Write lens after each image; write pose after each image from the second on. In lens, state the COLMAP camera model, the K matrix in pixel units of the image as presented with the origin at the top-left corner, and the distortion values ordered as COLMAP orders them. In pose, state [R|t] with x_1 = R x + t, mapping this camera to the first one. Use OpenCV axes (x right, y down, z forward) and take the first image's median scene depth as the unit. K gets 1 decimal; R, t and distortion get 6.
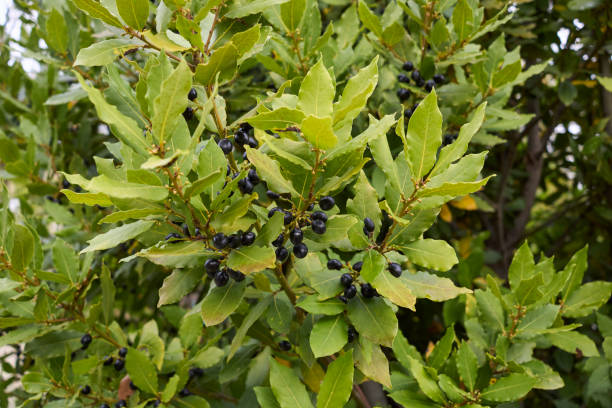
lens RADIAL K [[1010.4, 0, 306.0], [0, 1010.4, 204.0], [0, 0, 1]] dist [0.023169, -0.025323]
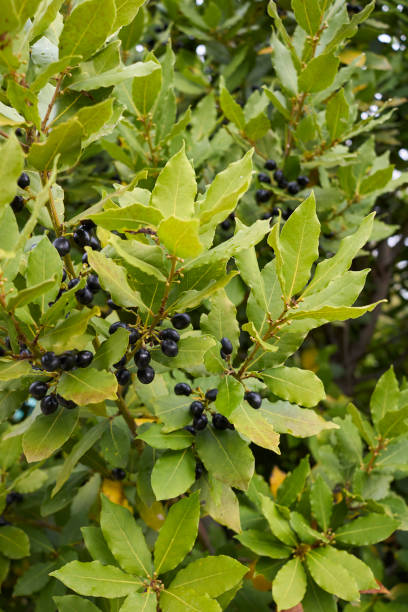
lens RADIAL K [[1010.4, 0, 240.7], [0, 1010.4, 326.2], [0, 0, 1]] dist [0.023169, -0.025323]
pose [[0.993558, 0.048174, 0.102573, -0.014308], [-0.050692, 0.998470, 0.022076, -0.015704], [-0.101353, -0.027134, 0.994480, 0.143983]]
